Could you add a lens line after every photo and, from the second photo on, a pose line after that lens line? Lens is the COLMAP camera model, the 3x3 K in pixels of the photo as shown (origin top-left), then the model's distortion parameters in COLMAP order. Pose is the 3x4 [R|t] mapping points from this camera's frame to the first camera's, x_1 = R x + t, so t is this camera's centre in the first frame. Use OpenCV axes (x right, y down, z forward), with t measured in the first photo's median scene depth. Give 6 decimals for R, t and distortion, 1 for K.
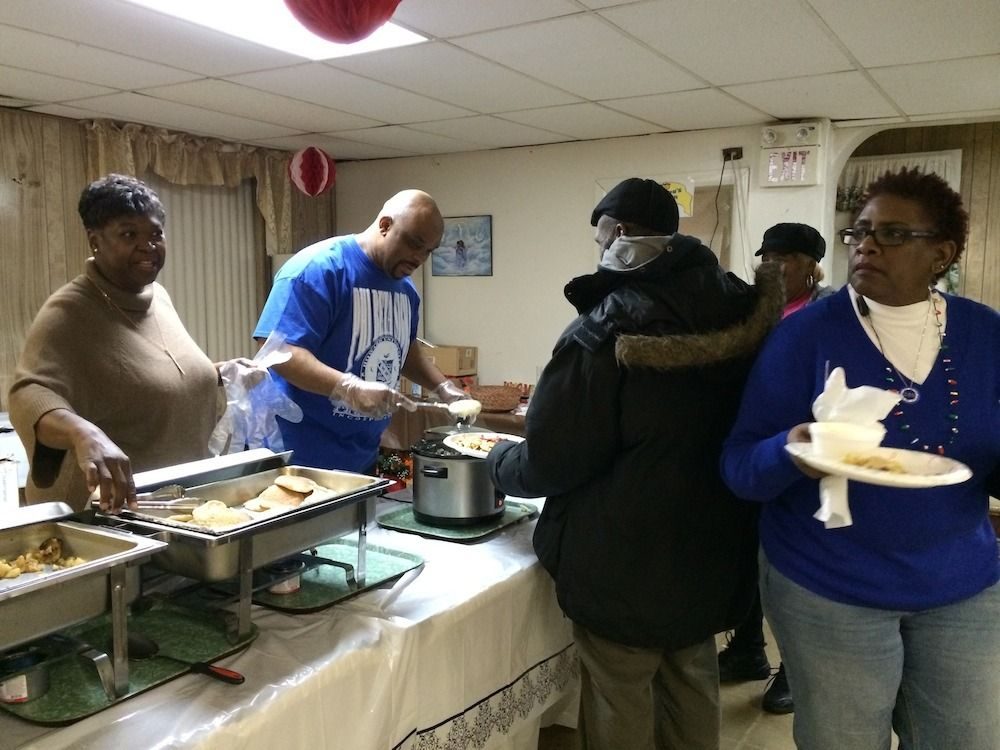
lens RADIAL K [[848.1, 0, 500.0], [0, 848.1, 375.0], [0, 0, 1]] dist [0.093901, -0.137303]
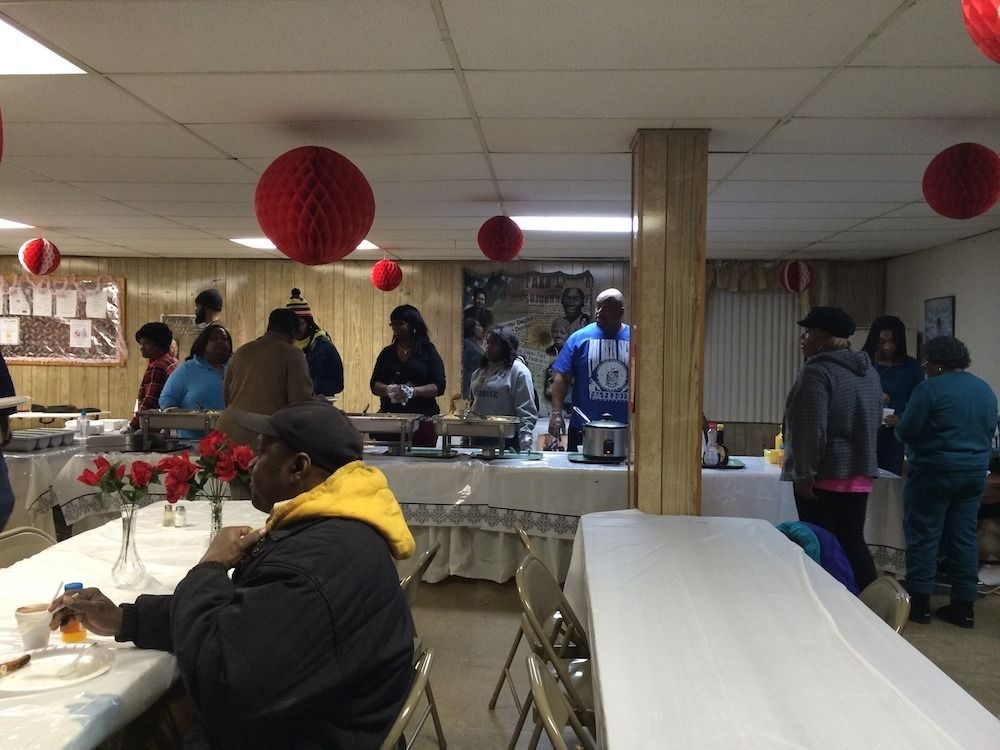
lens RADIAL K [[848.1, 0, 500.0], [0, 848.1, 375.0], [0, 0, 1]] dist [0.093901, -0.137303]
pose [[0.493564, 0.018100, -0.869521, 0.834419], [-0.104518, 0.993772, -0.038641, 0.040145], [0.863406, 0.109952, 0.492382, -0.143003]]
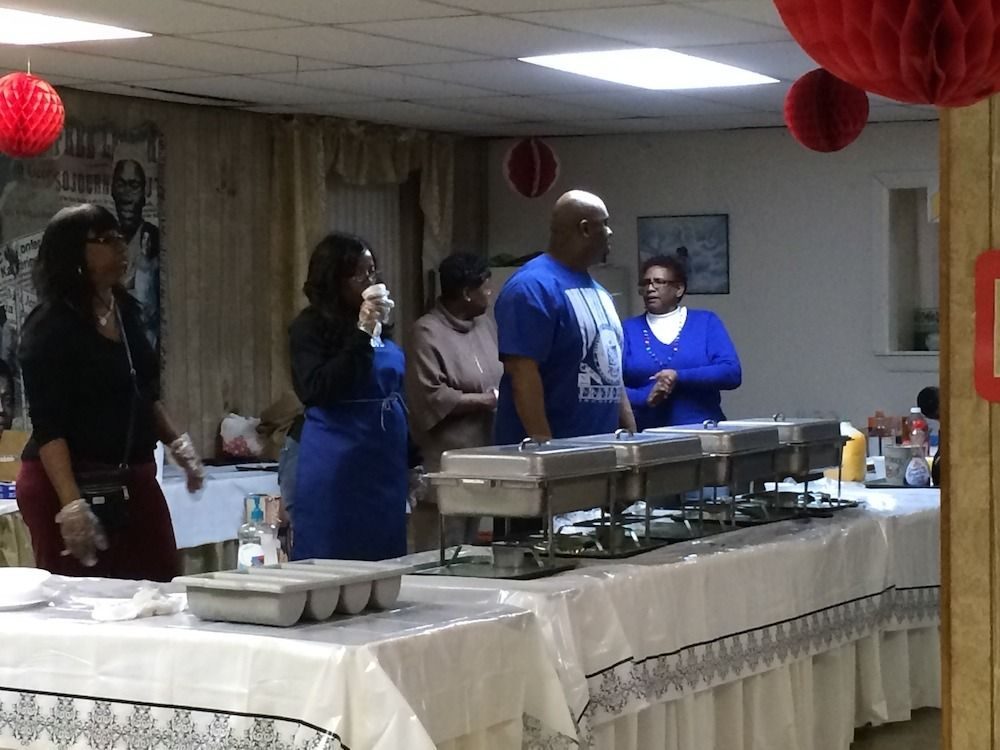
lens RADIAL K [[2268.7, 0, 500.0], [0, 2268.7, 375.0], [0, 0, 1]] dist [0.049677, 0.009894]
pose [[0.998171, -0.011765, 0.059304, -0.386771], [0.016324, 0.996898, -0.076993, 0.123899], [-0.058215, 0.077820, 0.995266, -1.142645]]
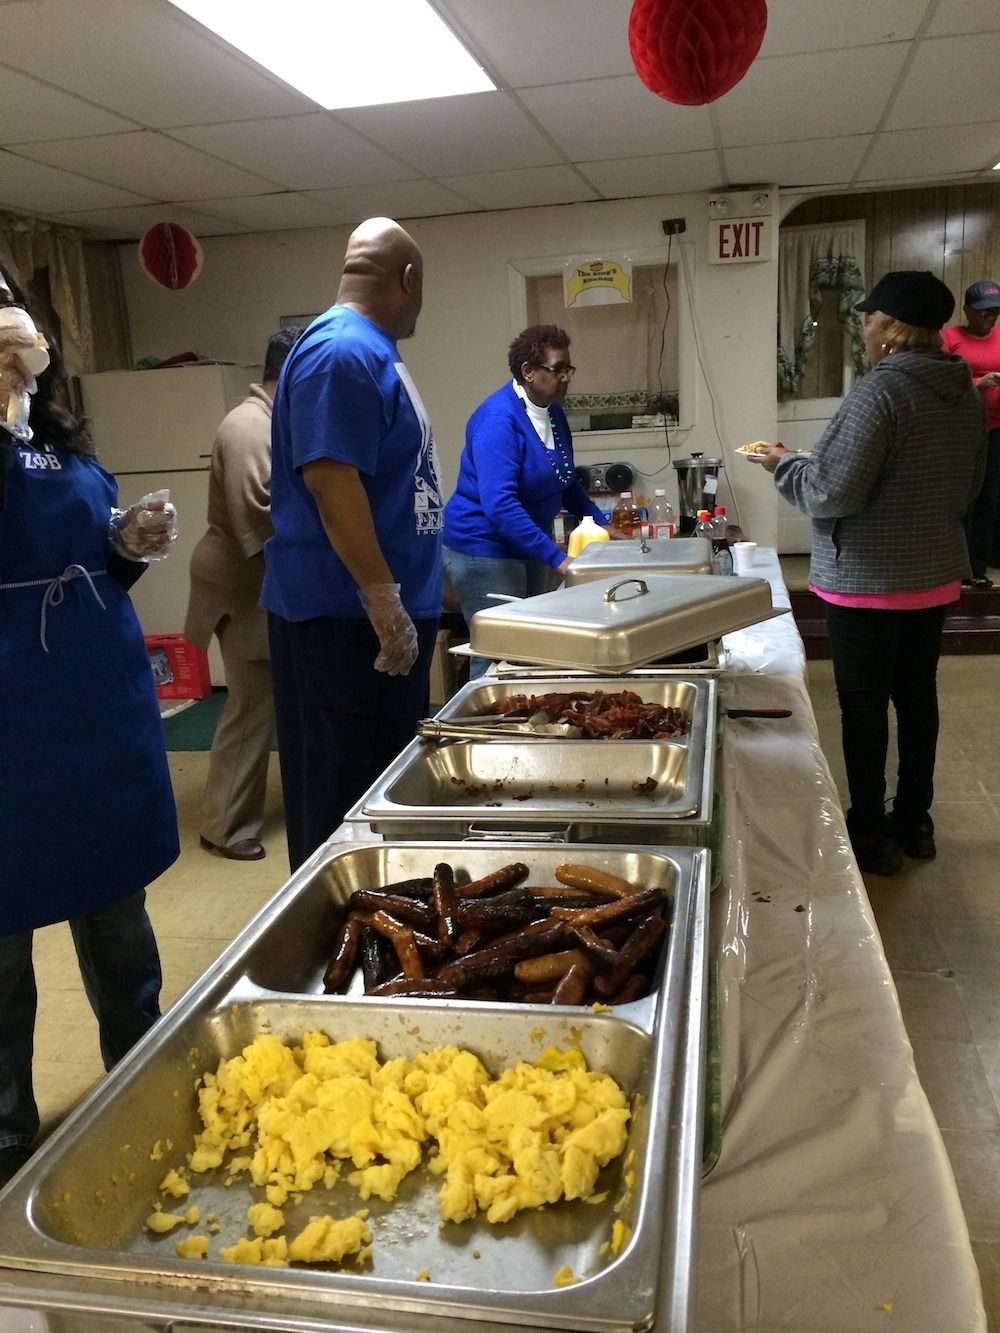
lens RADIAL K [[1130.5, 0, 500.0], [0, 1130.5, 666.5], [0, 0, 1]] dist [0.093901, -0.137303]
pose [[0.935590, -0.136801, 0.325509, -0.332891], [0.100357, 0.986901, 0.126313, 0.021200], [-0.338525, -0.085510, 0.937064, -0.077793]]
